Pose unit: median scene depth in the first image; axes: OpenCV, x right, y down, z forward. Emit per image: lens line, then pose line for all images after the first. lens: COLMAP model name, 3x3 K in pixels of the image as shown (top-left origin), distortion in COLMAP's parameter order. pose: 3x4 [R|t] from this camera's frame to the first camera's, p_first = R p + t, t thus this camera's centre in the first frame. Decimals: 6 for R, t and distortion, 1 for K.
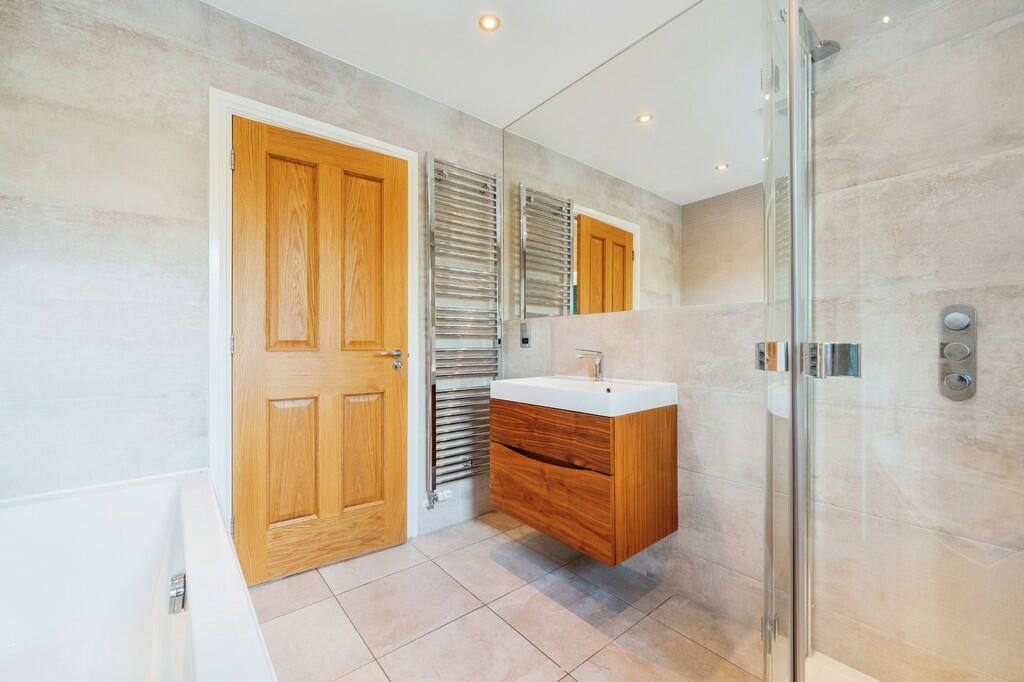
lens RADIAL K [[419.3, 0, 512.2], [0, 419.3, 345.0], [0, 0, 1]] dist [0.006397, -0.001438]
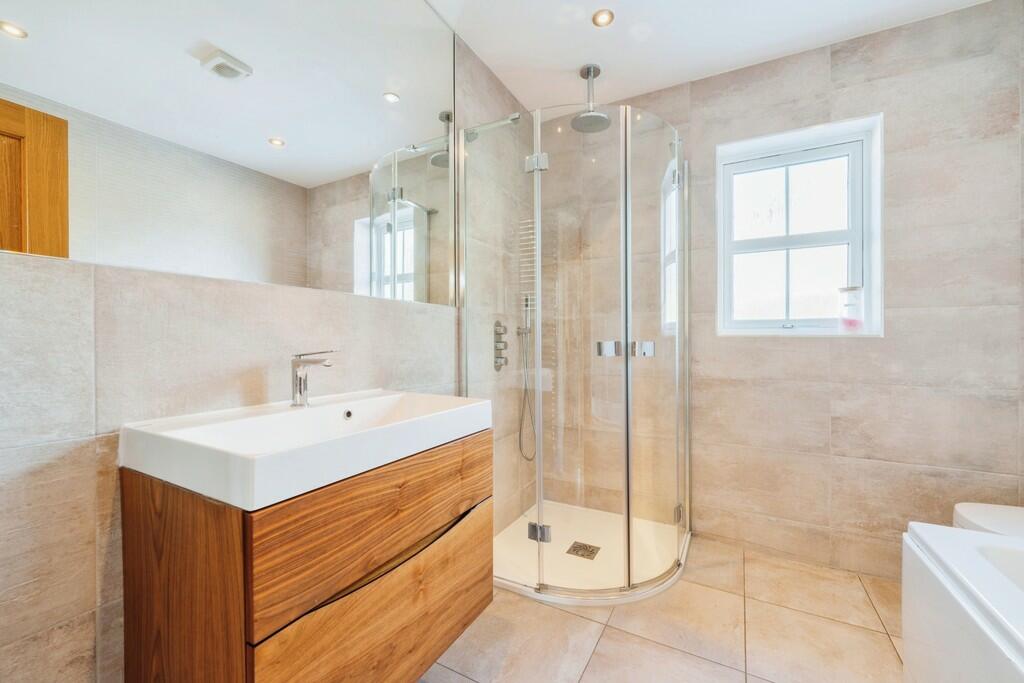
lens RADIAL K [[419.3, 0, 506.9], [0, 419.3, 346.2], [0, 0, 1]] dist [0.006397, -0.001438]
pose [[-0.373679, -0.008490, 0.927519, -0.500099], [-0.000808, 0.999961, 0.008827, -0.000326], [-0.927558, 0.002549, -0.373671, 1.136494]]
